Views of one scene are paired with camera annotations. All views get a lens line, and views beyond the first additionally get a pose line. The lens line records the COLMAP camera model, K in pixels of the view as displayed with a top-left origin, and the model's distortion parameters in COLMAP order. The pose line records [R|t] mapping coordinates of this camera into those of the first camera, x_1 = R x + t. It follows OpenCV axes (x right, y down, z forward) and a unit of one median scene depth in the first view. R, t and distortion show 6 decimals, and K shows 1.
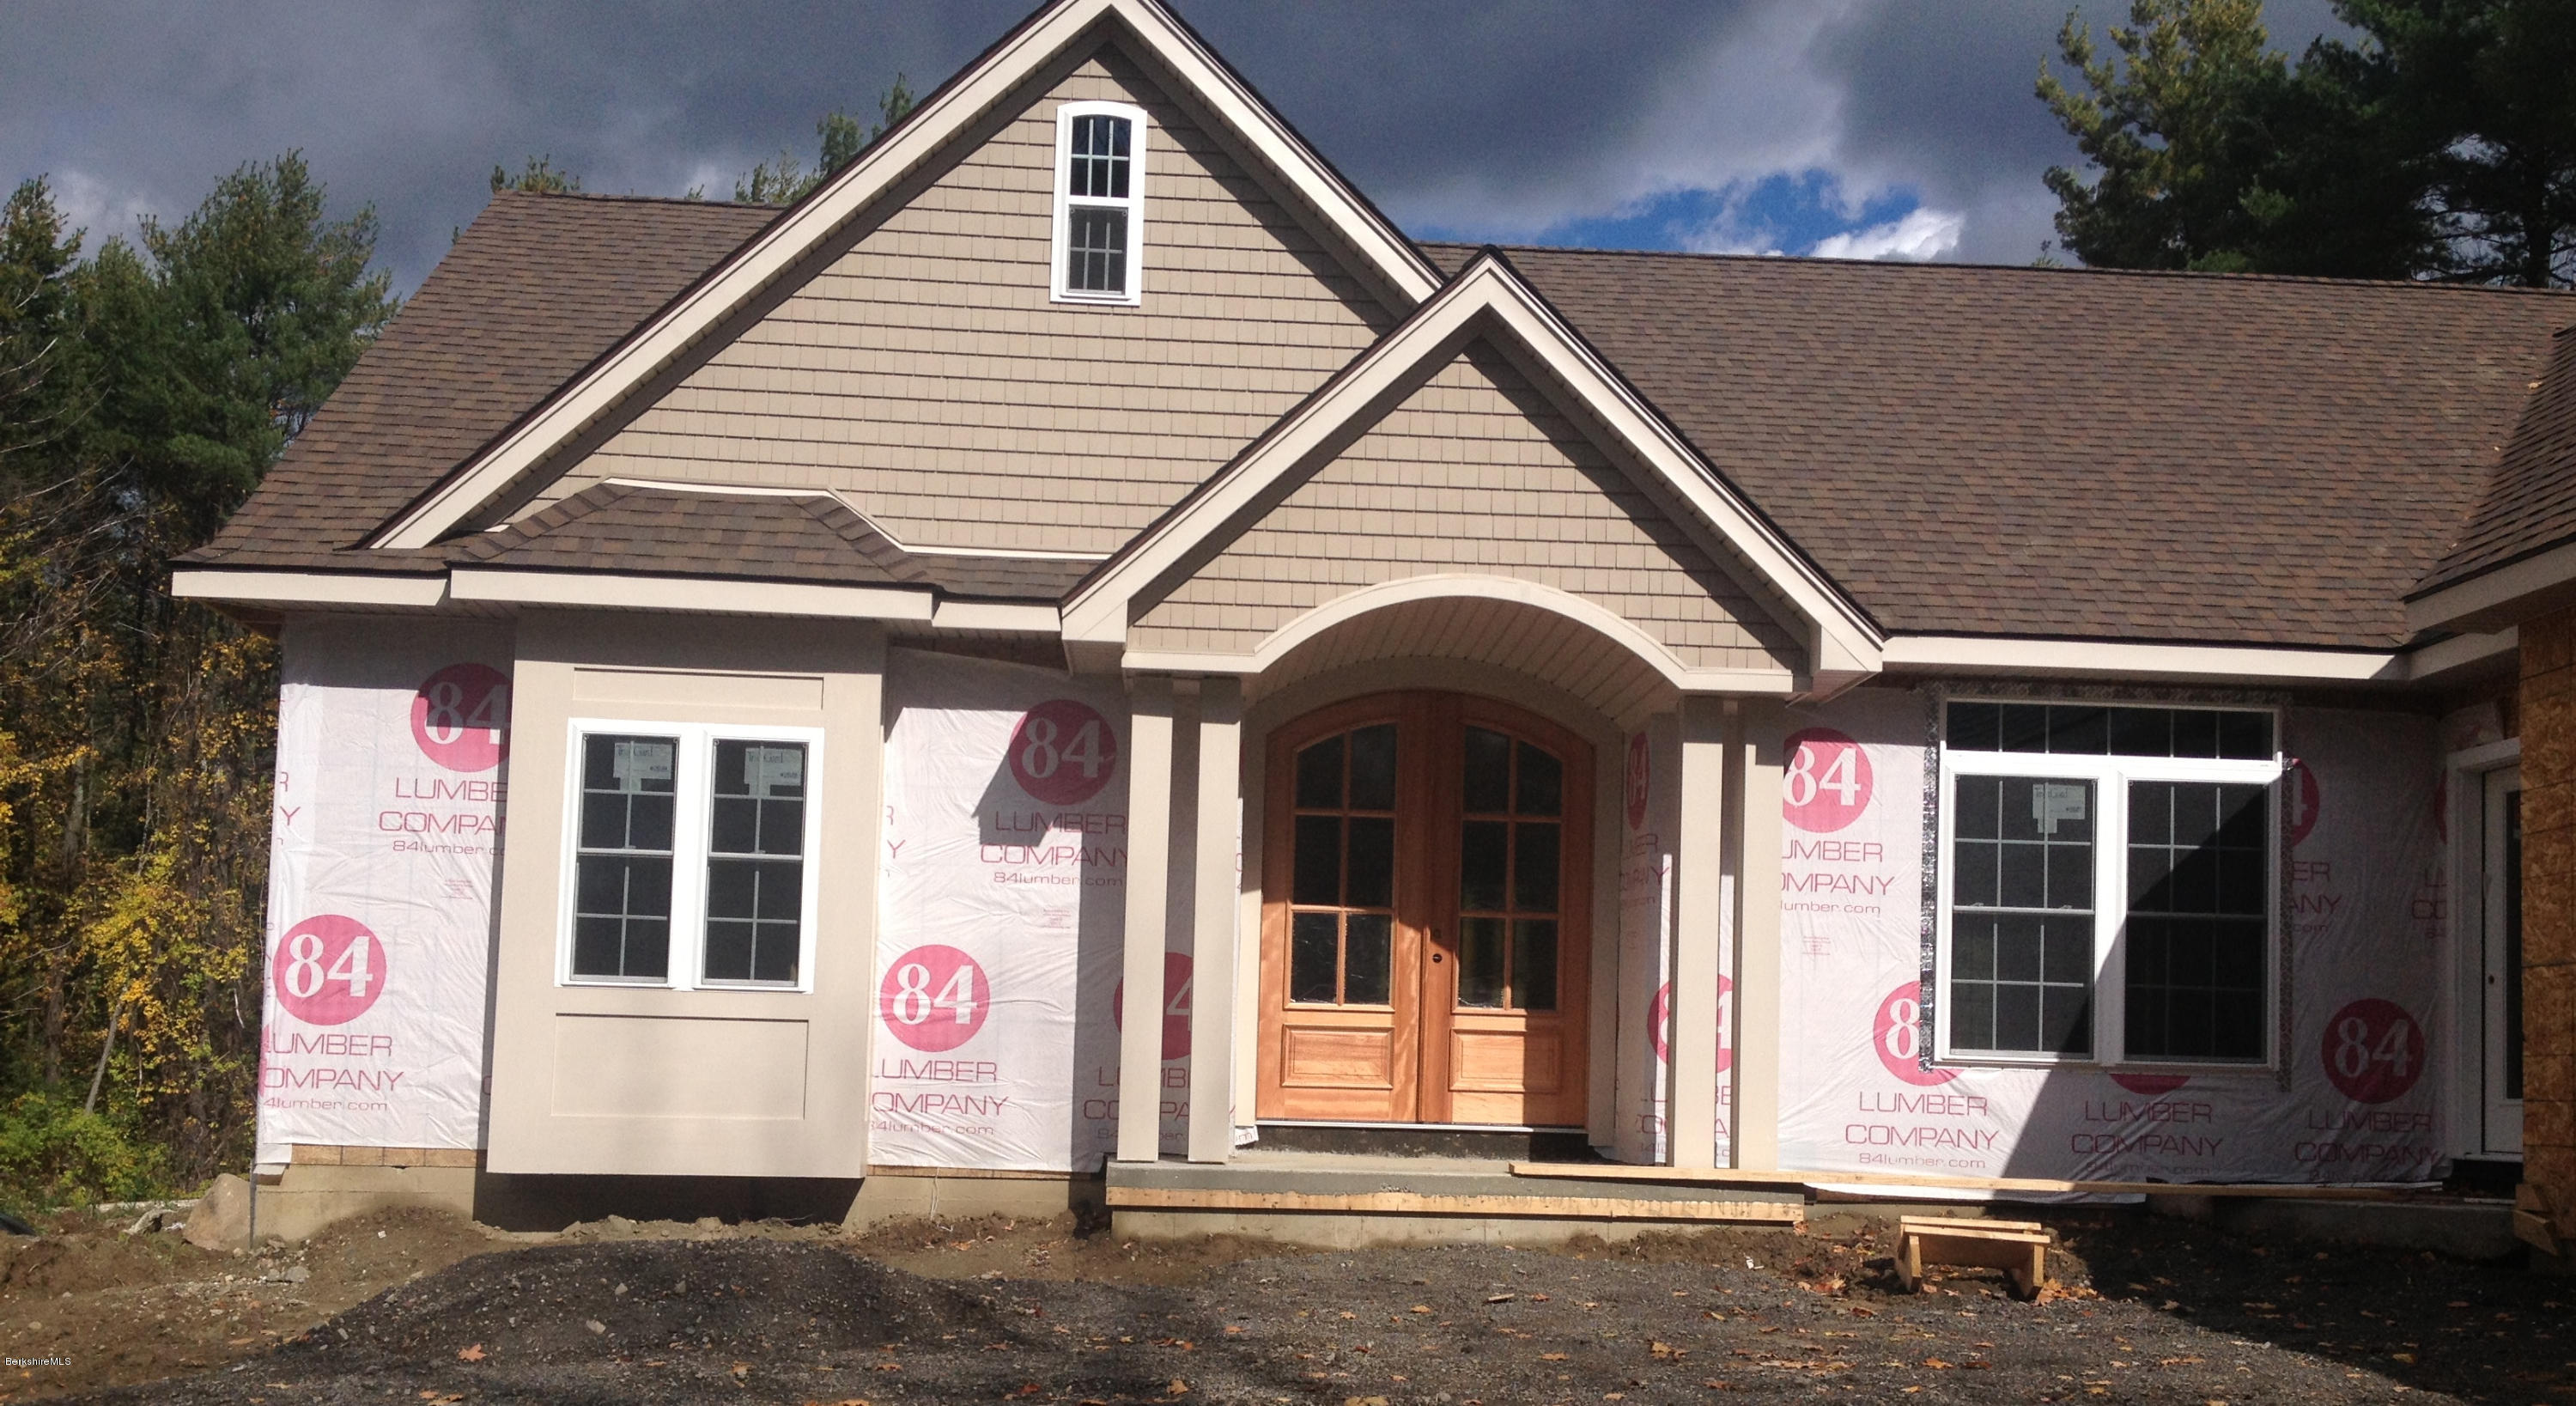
lens RADIAL K [[2609.2, 0, 1207.2], [0, 2609.2, 884.7], [0, 0, 1]] dist [0.125361, -0.204339]
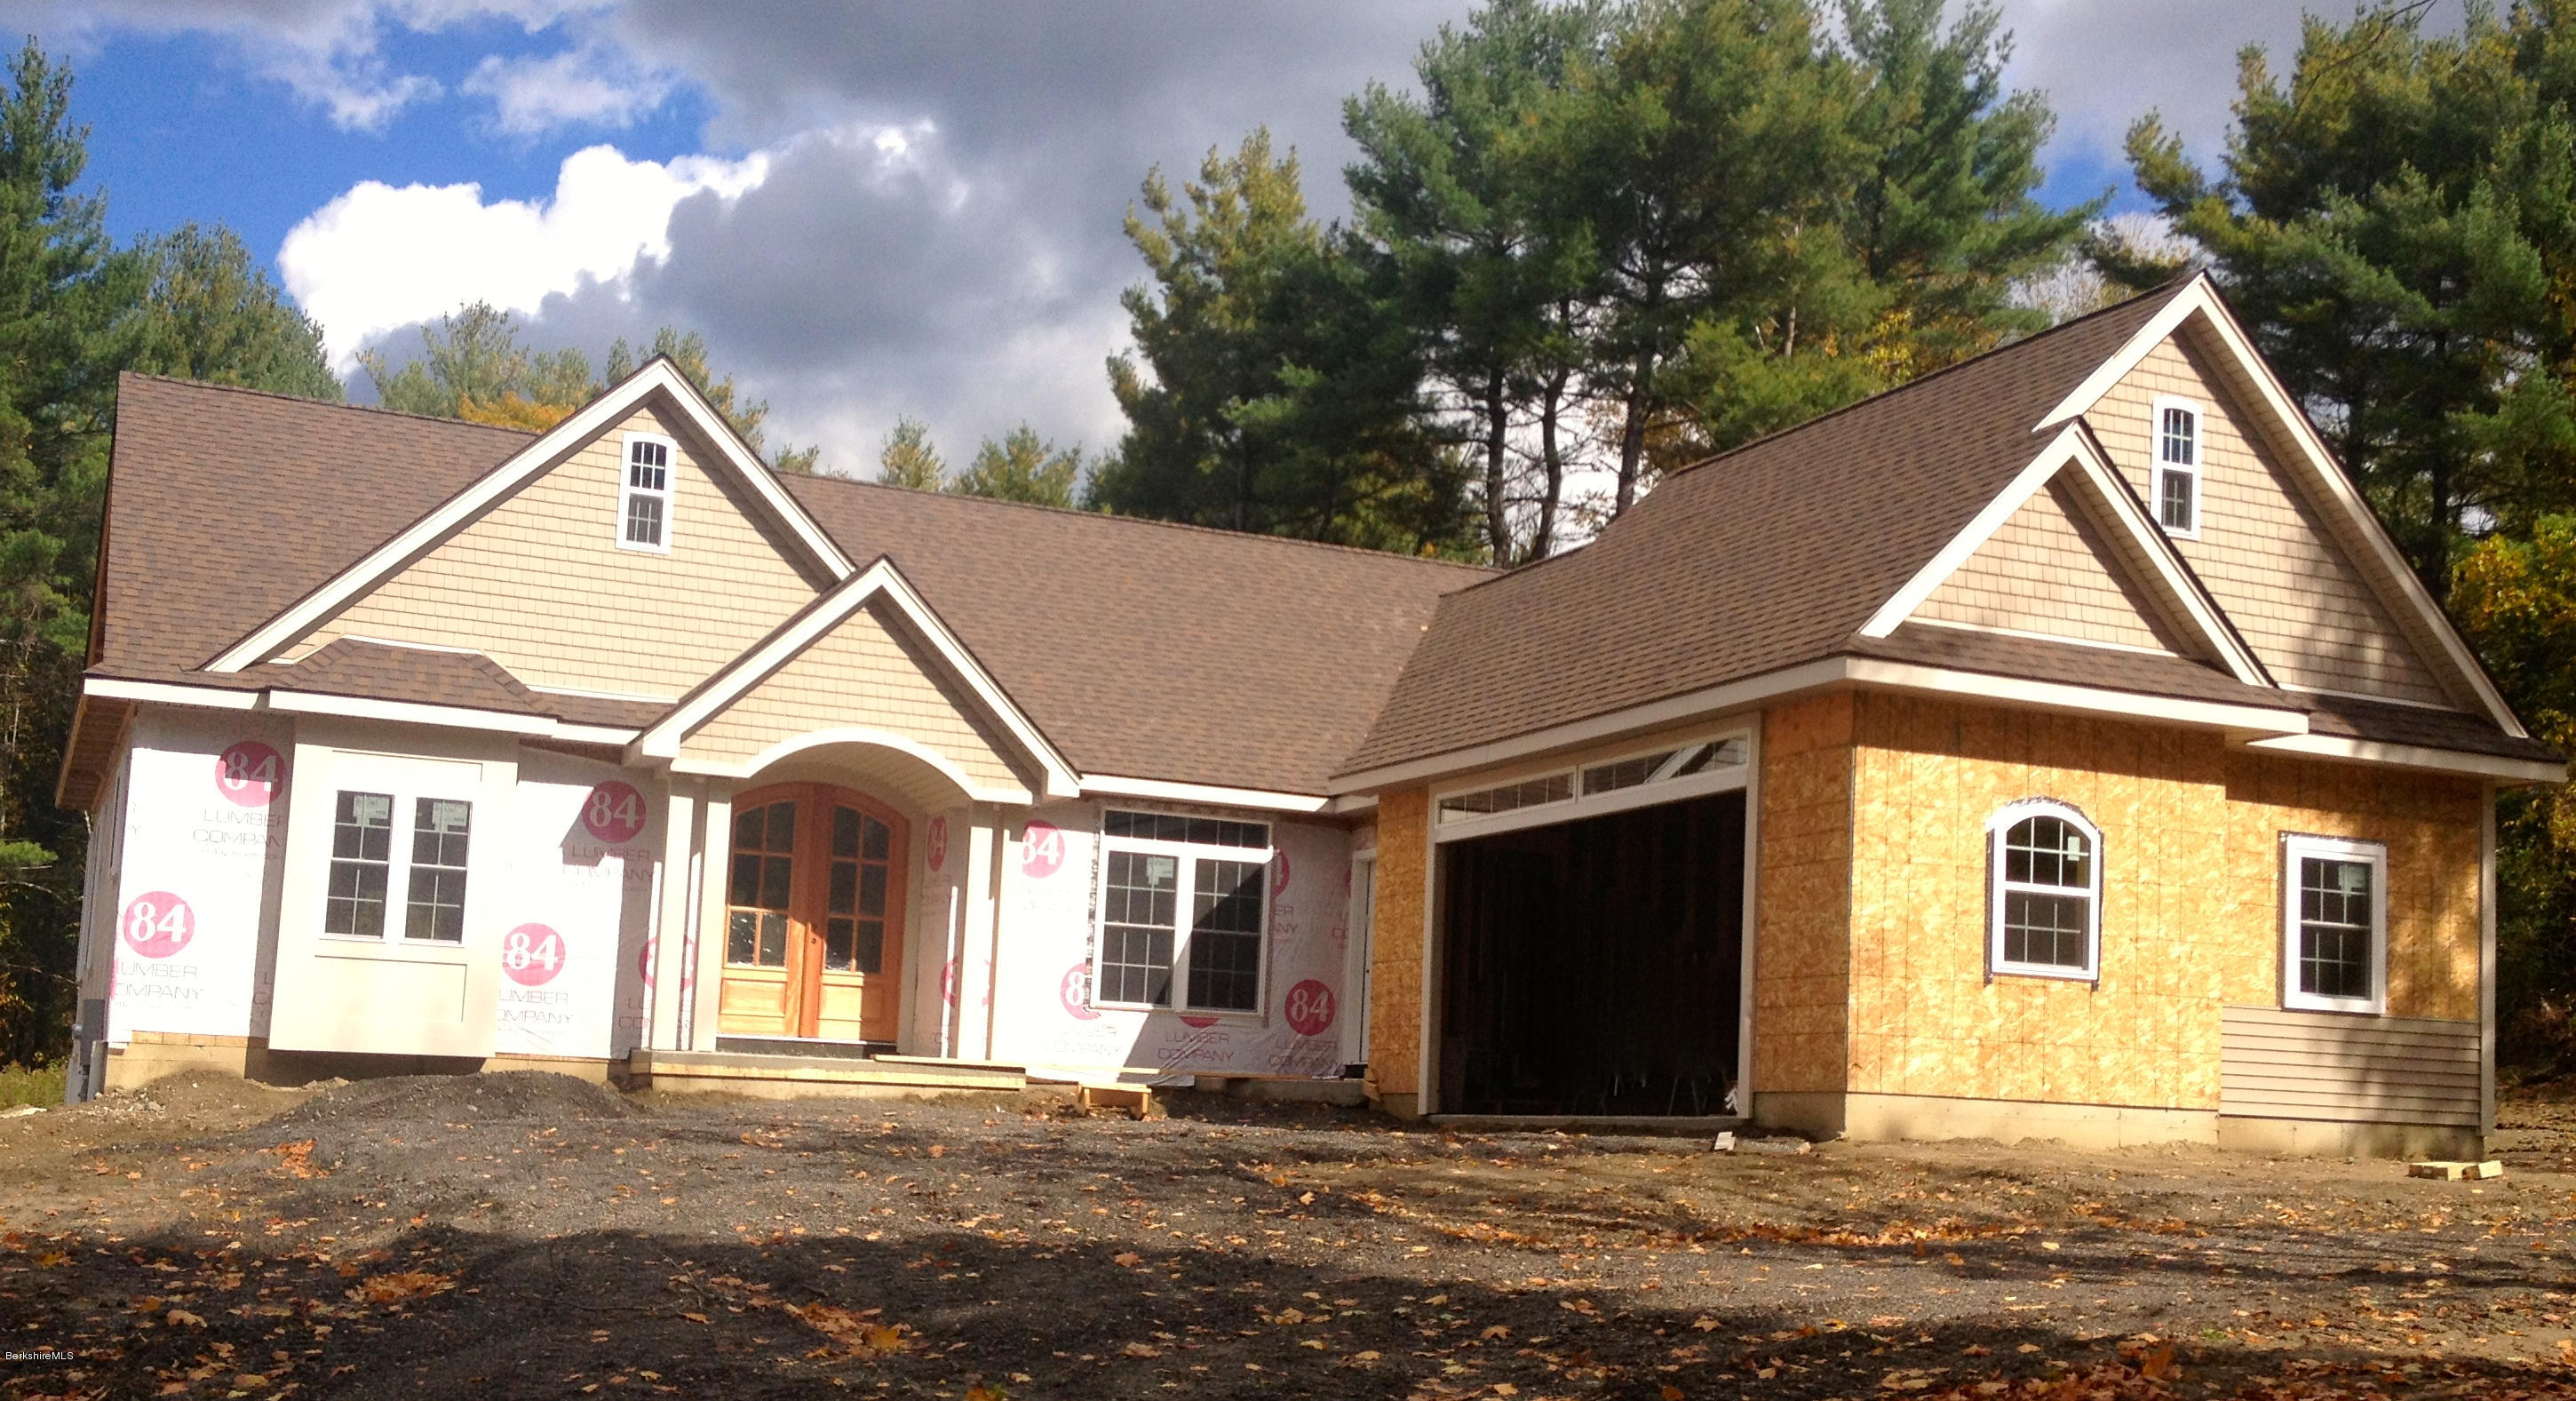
lens RADIAL K [[2609.1, 0, 1207.2], [0, 2609.1, 882.2], [0, 0, 1]] dist [0.125361, -0.204339]
pose [[0.937918, 0.042673, 0.344223, -0.280370], [-0.042578, 0.999062, -0.007838, -0.008415], [-0.344235, -0.007305, 0.938855, -0.741223]]
